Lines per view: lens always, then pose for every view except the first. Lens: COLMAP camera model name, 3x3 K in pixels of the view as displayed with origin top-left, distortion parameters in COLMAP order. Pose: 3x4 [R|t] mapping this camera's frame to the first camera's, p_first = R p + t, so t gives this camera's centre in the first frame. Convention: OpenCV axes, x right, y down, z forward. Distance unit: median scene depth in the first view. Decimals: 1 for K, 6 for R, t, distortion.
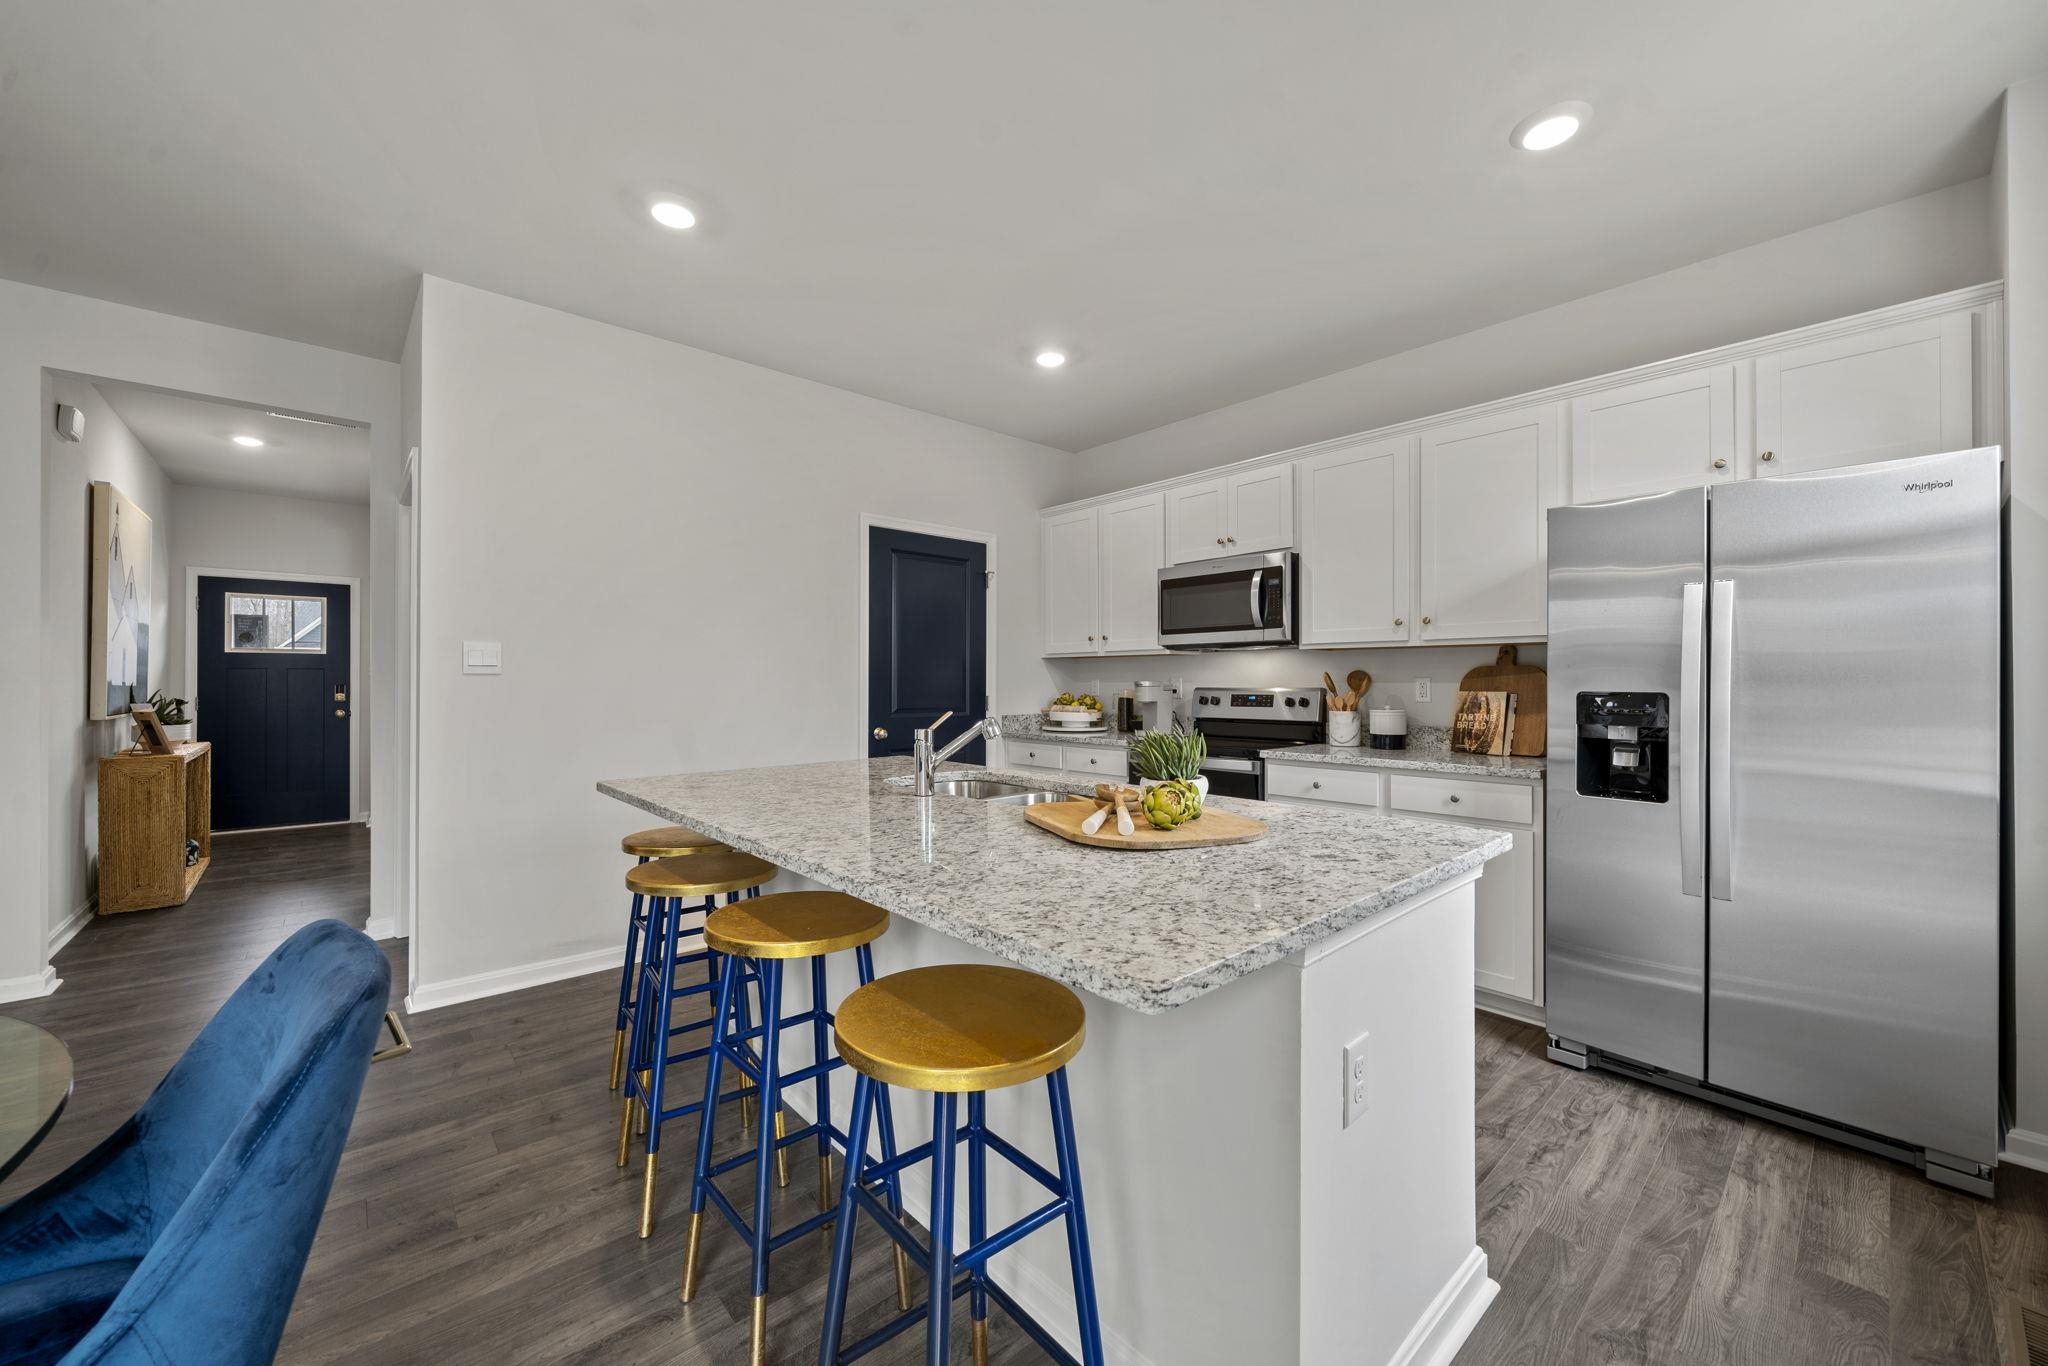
lens RADIAL K [[738.8, 0, 1024.0], [0, 738.8, 683.0], [0, 0, 1]] dist [0.000747, 0.000030]
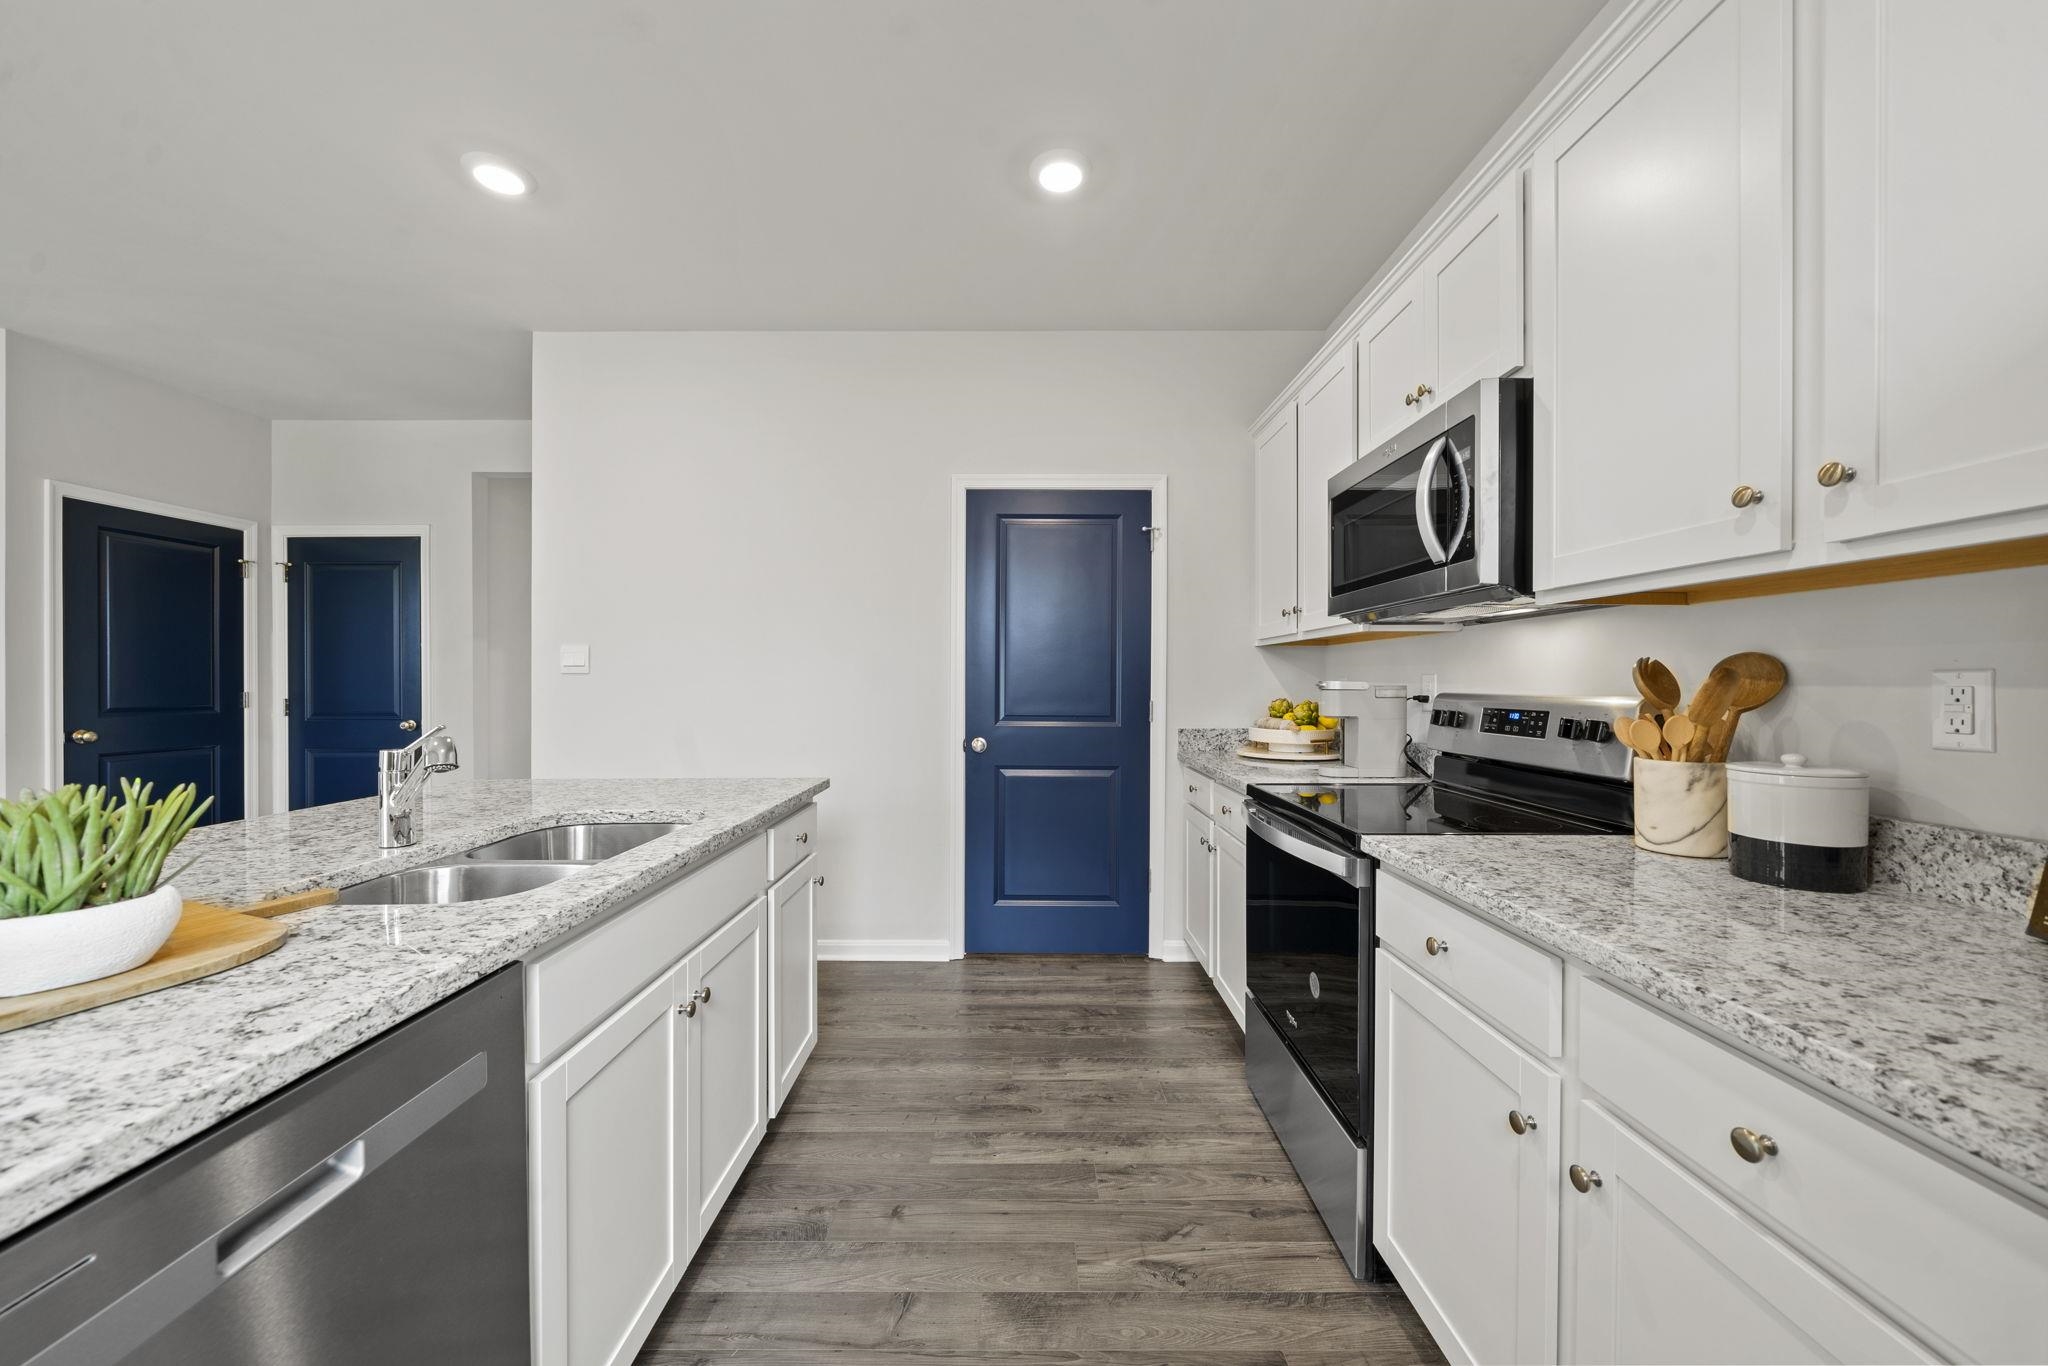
lens RADIAL K [[738.8, 0, 1024.0], [0, 738.8, 683.0], [0, 0, 1]] dist [0.000747, 0.000030]
pose [[0.759368, 0.002100, -0.650658, 0.427839], [-0.002079, 0.999998, 0.000801, -0.001002], [0.650658, 0.000745, 0.759371, 0.494964]]
